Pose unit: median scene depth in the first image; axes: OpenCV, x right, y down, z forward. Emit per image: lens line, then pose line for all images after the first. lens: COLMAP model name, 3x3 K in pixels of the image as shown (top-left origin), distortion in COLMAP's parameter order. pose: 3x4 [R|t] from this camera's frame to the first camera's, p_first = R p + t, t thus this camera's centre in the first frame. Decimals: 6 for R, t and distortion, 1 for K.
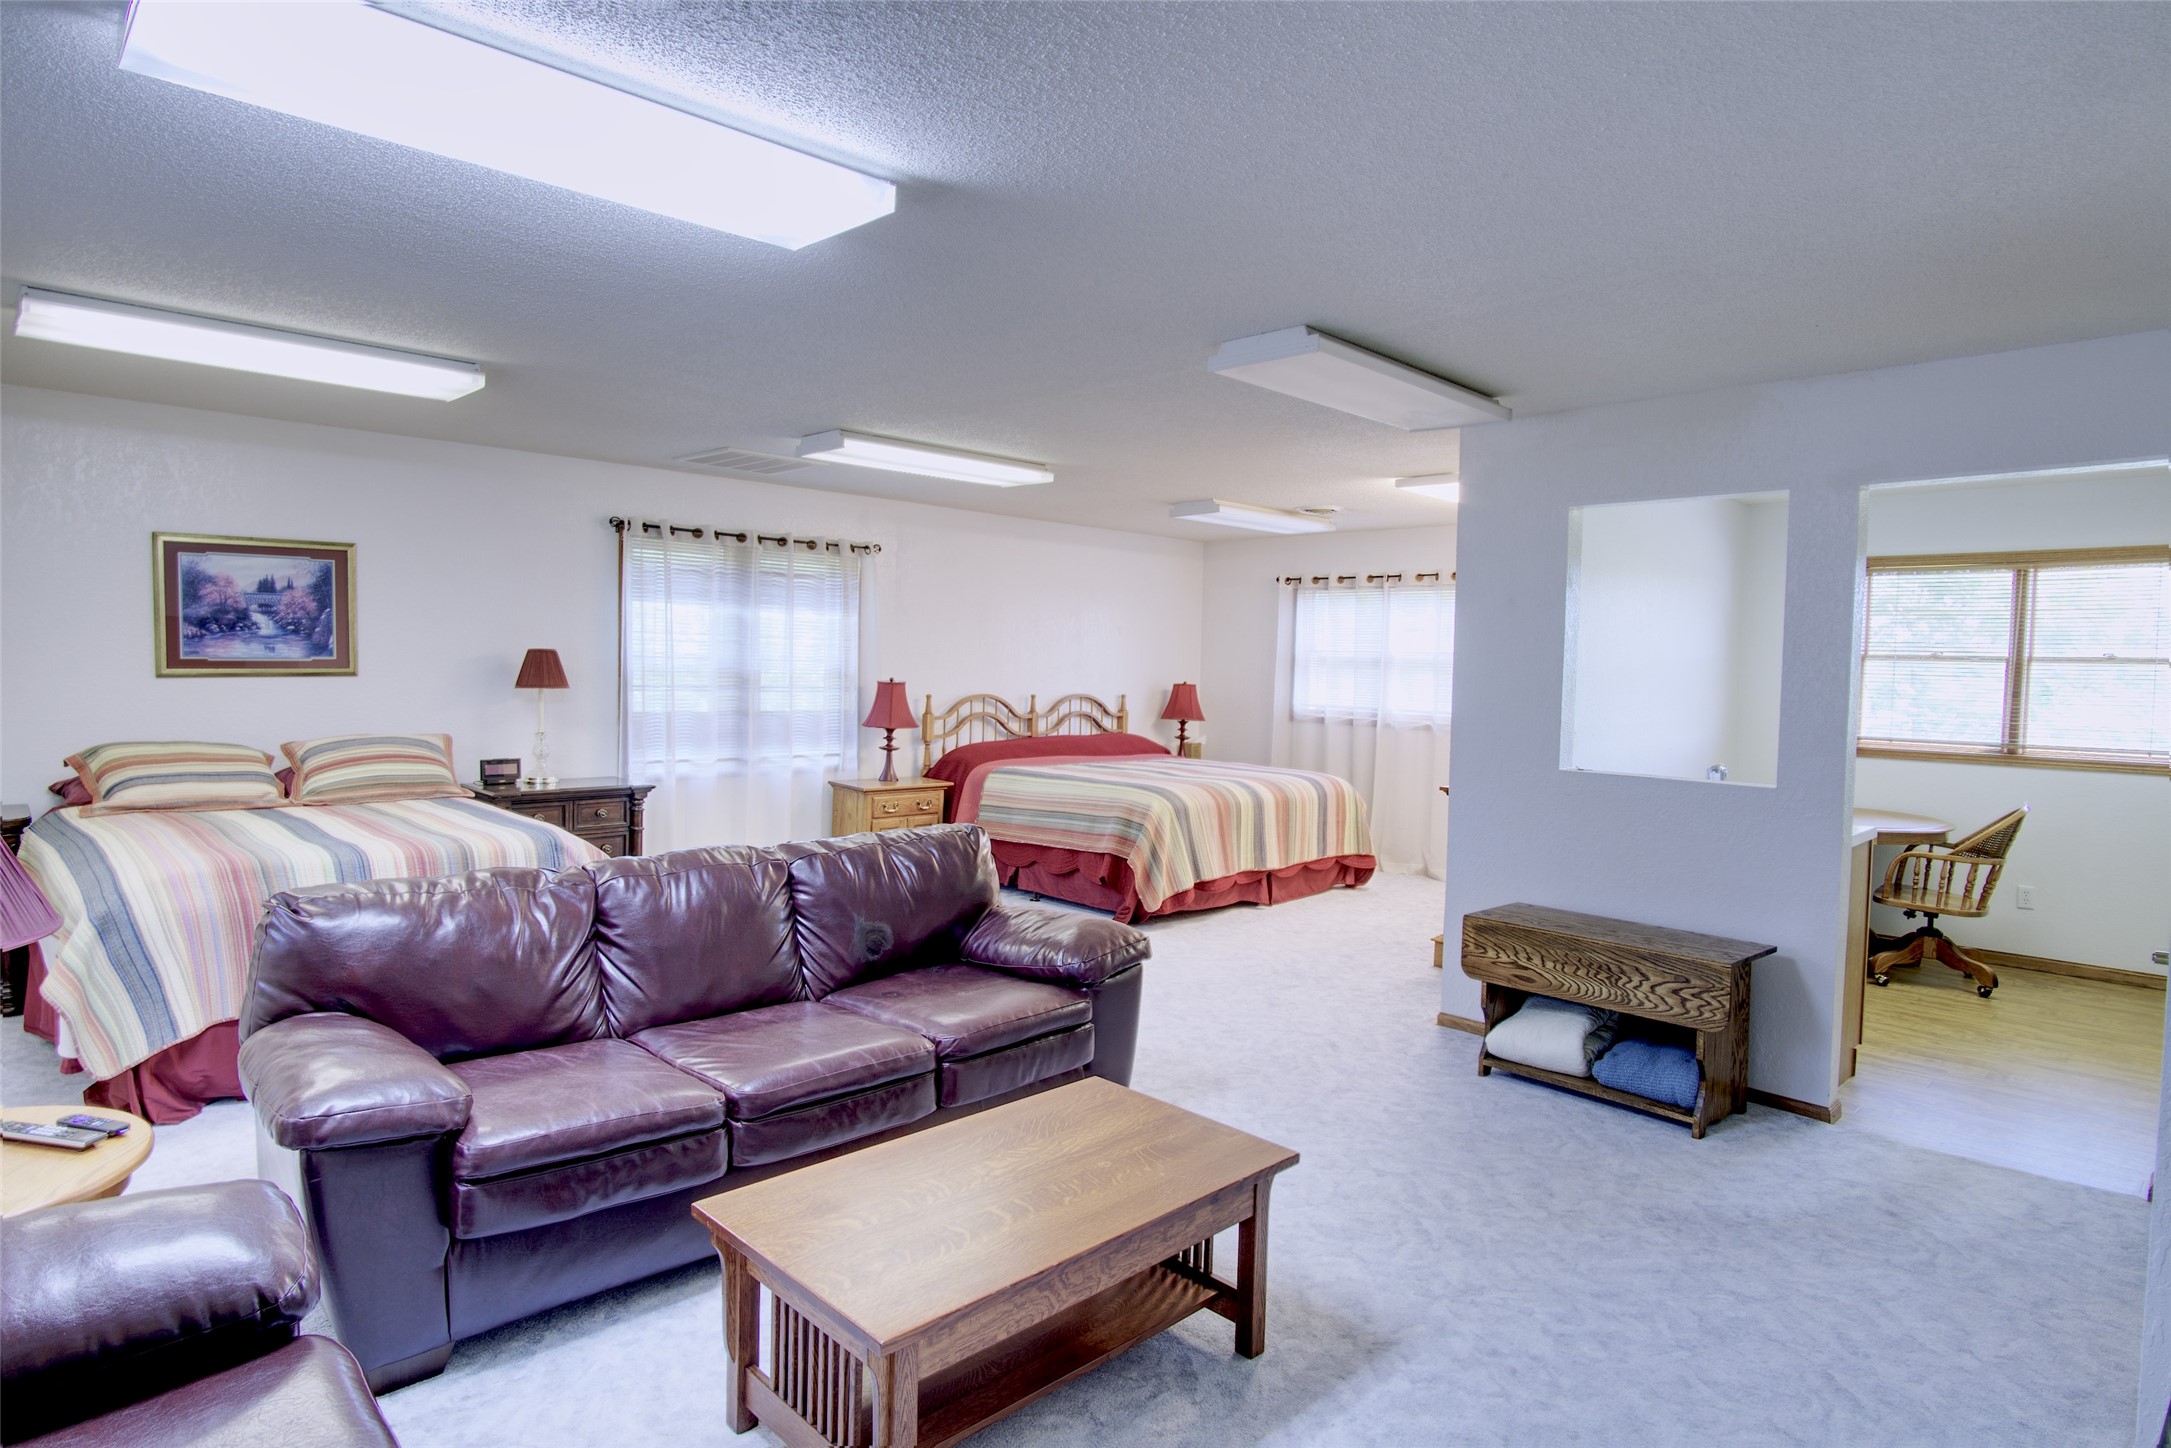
lens RADIAL K [[1216.0, 0, 1084.1], [0, 1216.0, 730.2], [0, 0, 1]] dist [-0.002926, -0.000819]
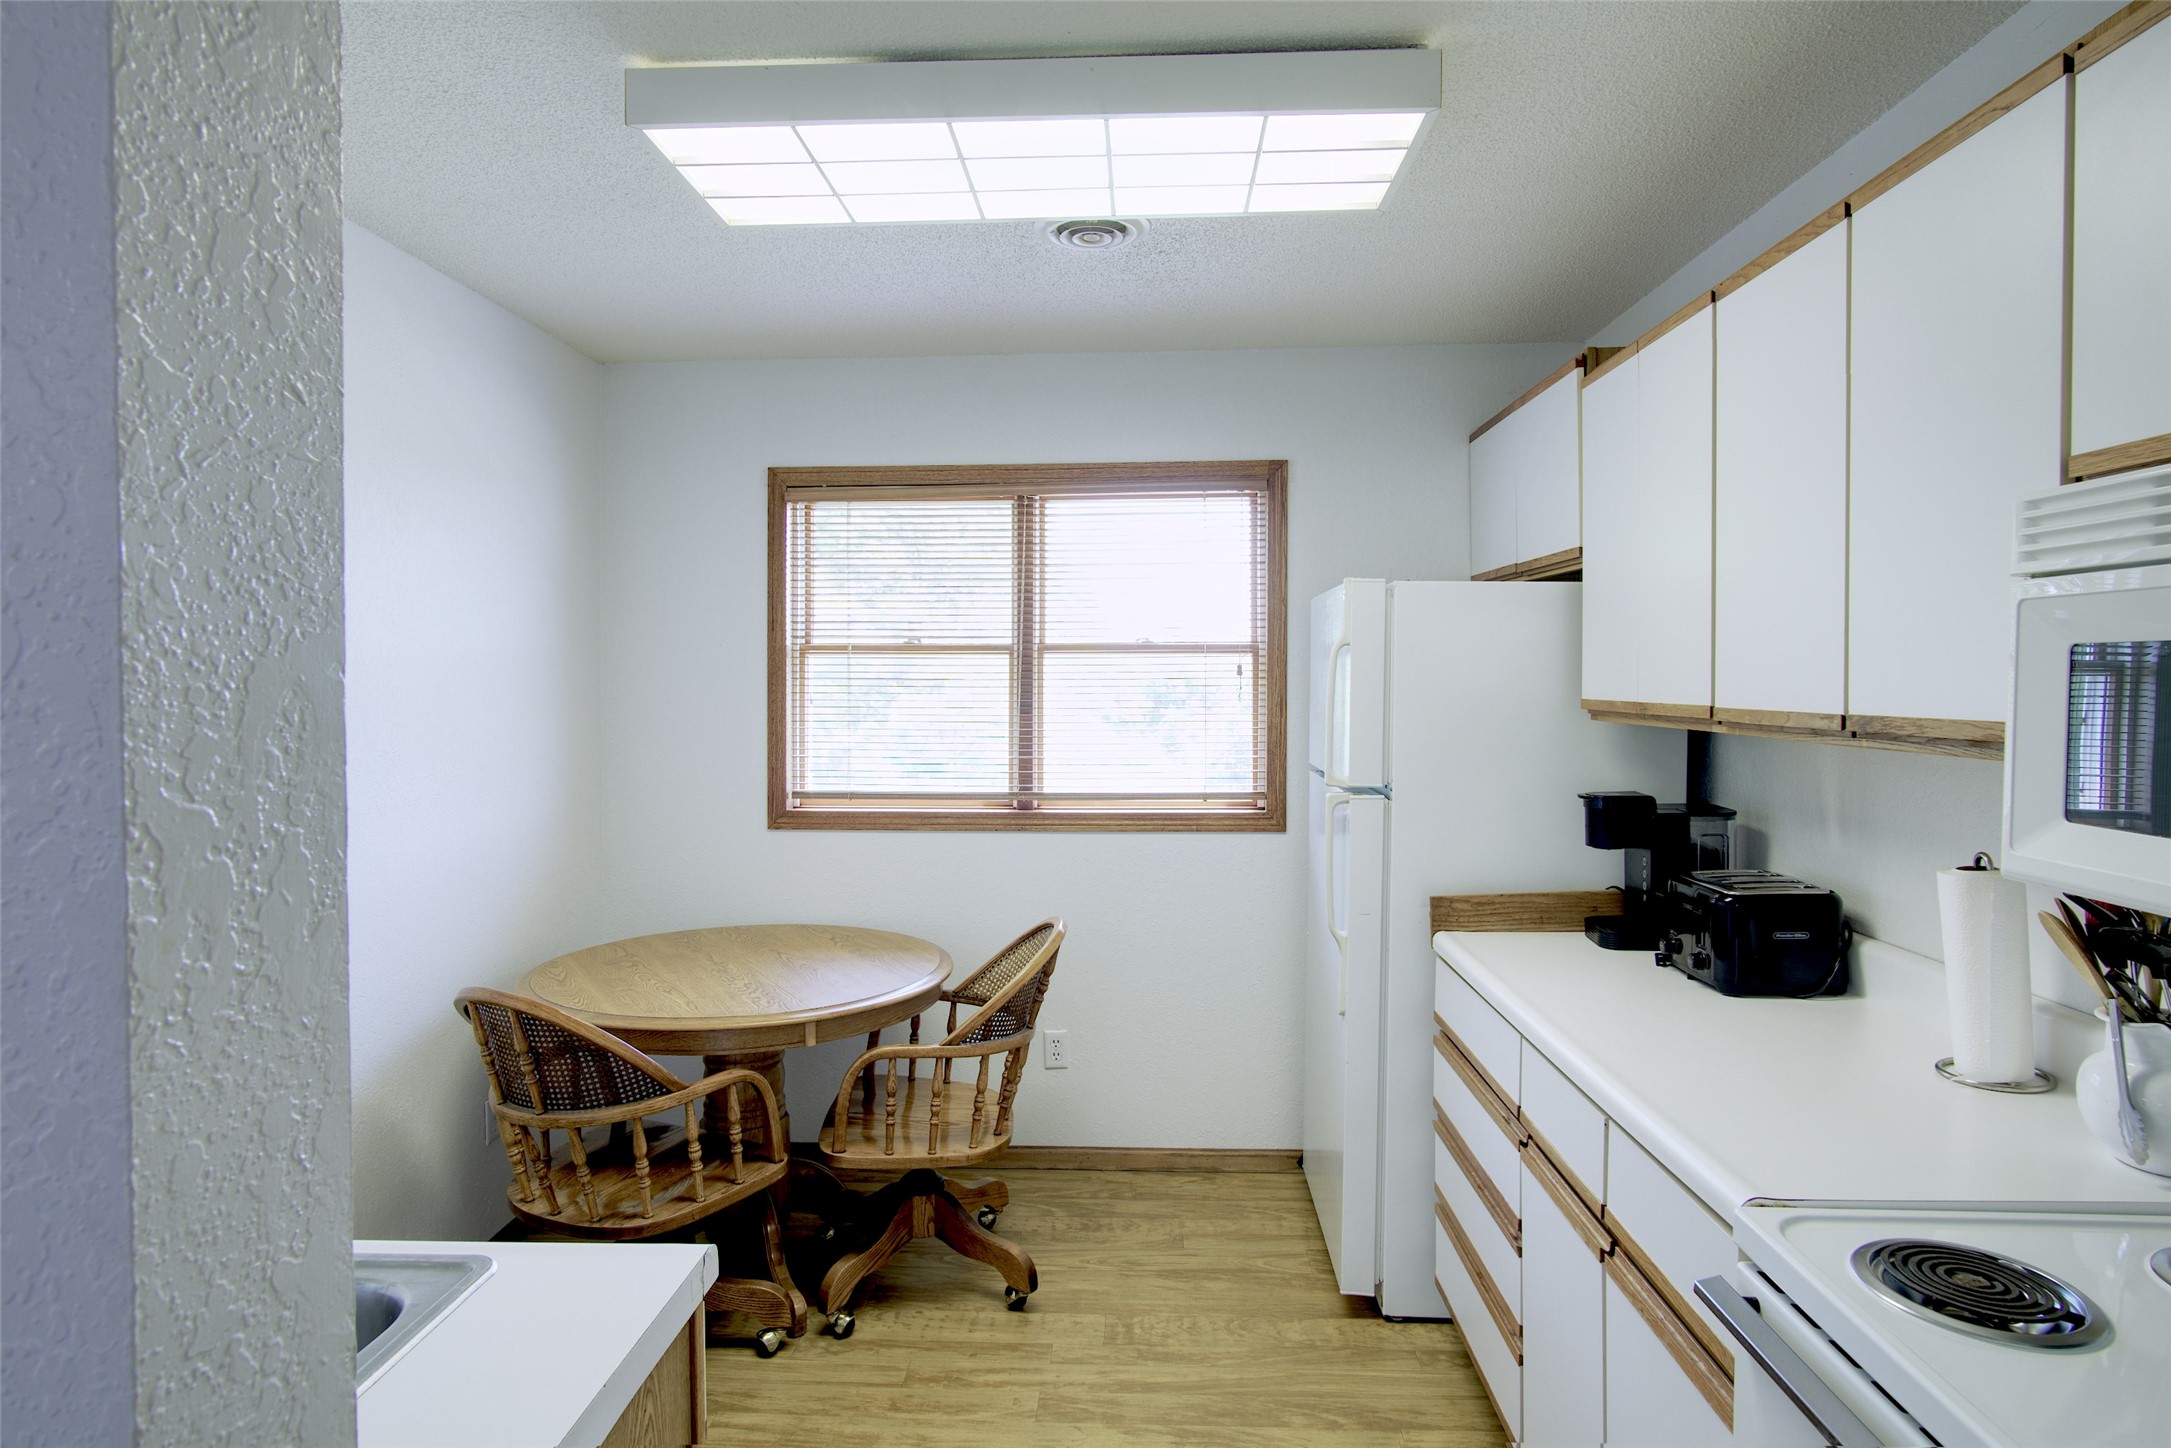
lens RADIAL K [[1216.0, 0, 1086.7], [0, 1216.0, 718.7], [0, 0, 1]] dist [-0.002926, -0.000819]
pose [[0.744516, -0.037952, 0.666525, 0.392100], [0.051463, 0.998675, -0.000620, -0.022288], [-0.665618, 0.034763, 0.745483, 0.535601]]
